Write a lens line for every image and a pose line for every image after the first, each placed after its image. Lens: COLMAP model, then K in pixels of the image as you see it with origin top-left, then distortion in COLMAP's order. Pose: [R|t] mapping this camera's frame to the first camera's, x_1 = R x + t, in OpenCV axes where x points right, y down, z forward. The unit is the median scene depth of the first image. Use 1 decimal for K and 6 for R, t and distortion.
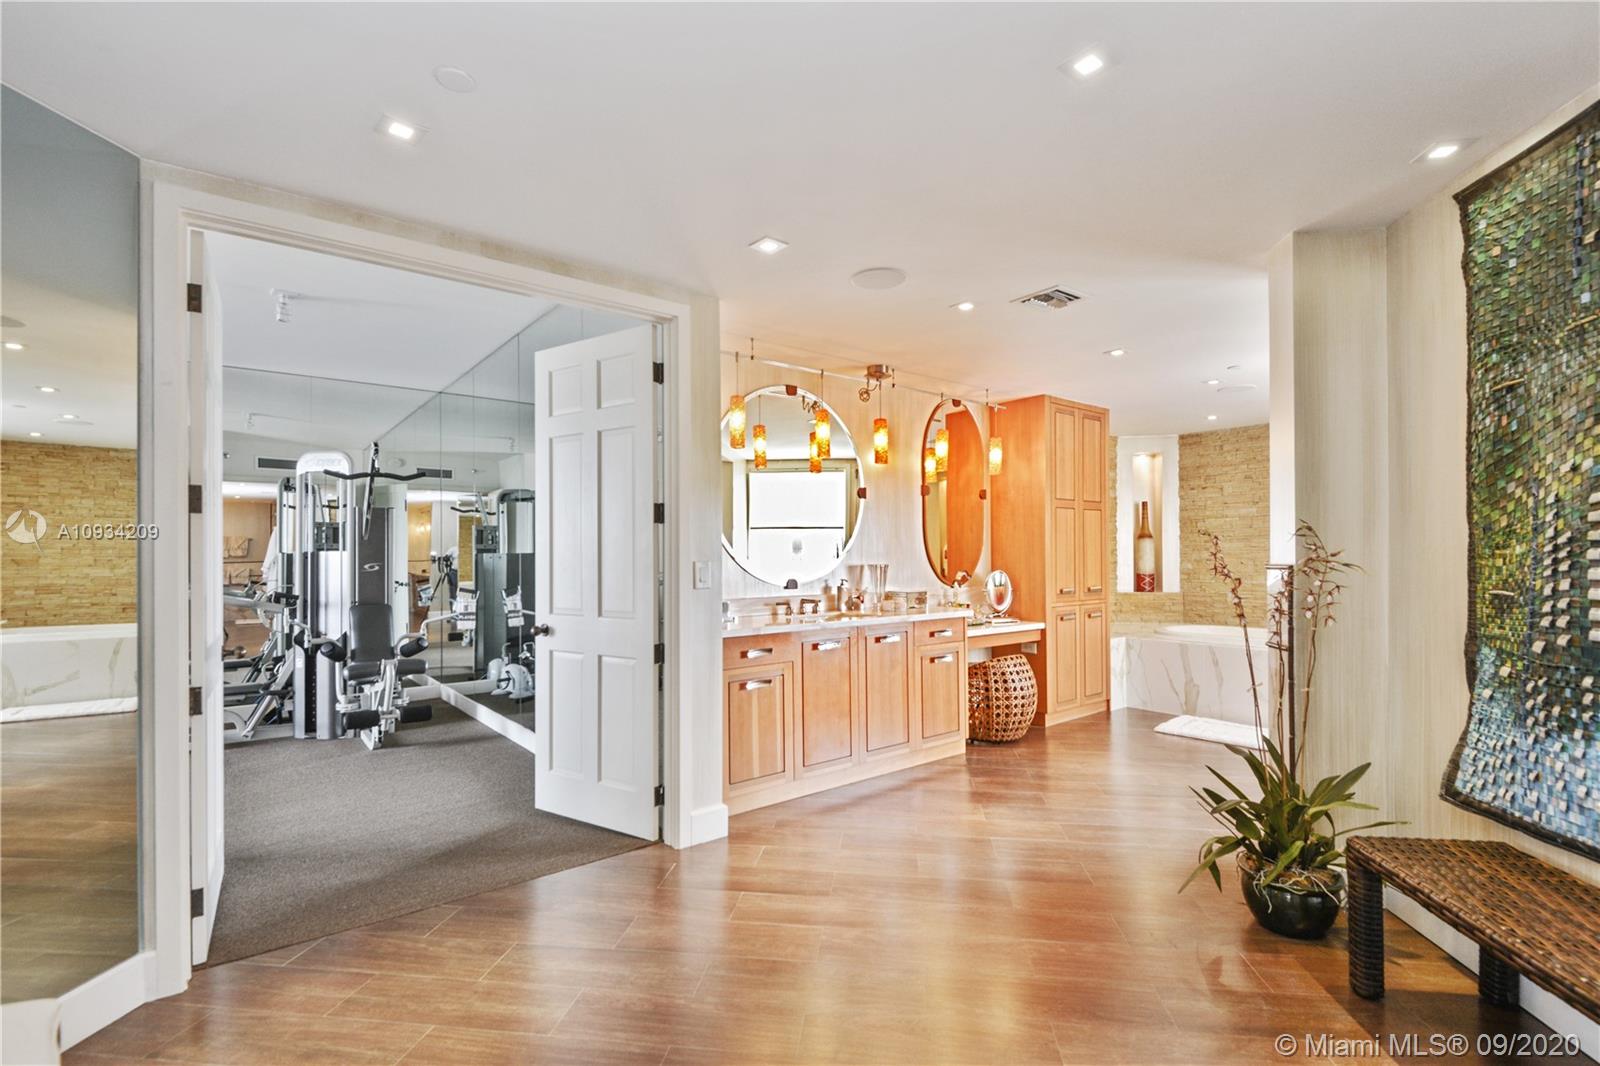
lens RADIAL K [[738.3, 0, 800.0], [0, 738.3, 533.0], [0, 0, 1]] dist [0.001420, 0.000089]
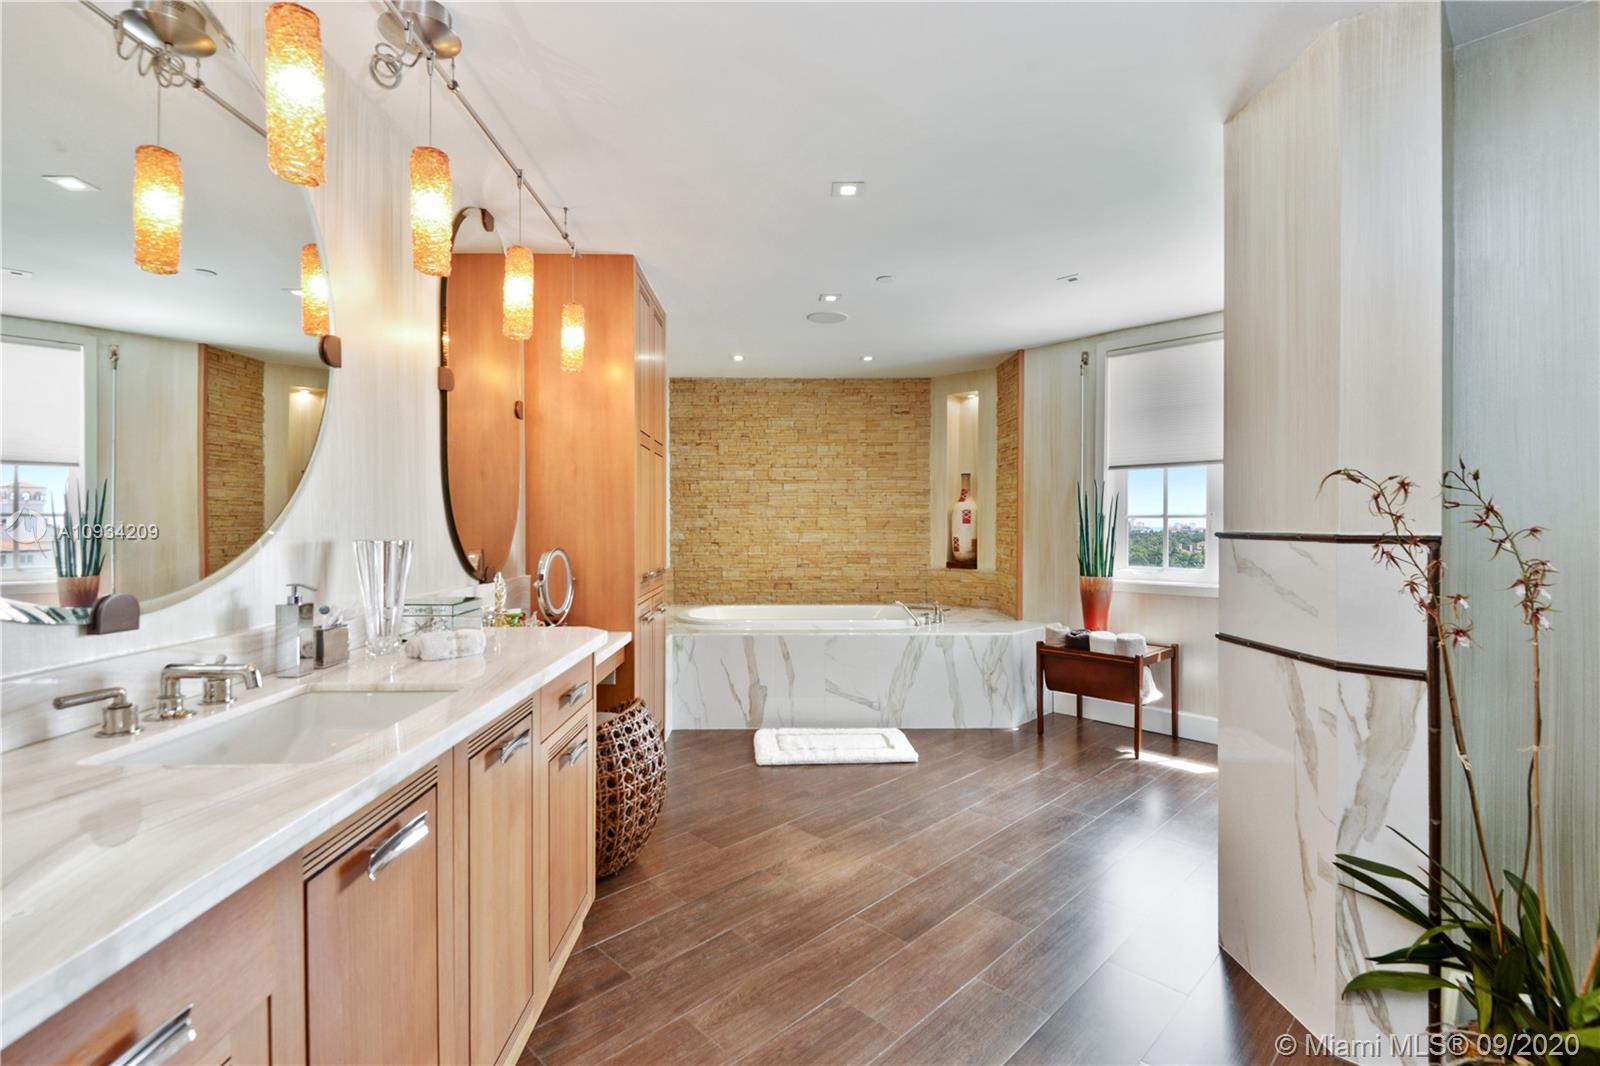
lens RADIAL K [[724.1, 0, 799.6], [0, 724.1, 521.7], [0, 0, 1]] dist [0.002074, -0.000108]
pose [[0.604398, 0.007942, 0.796643, -0.051306], [-0.028428, 0.999528, 0.011603, 0.017309], [-0.796175, -0.029660, 0.604339, 0.454720]]
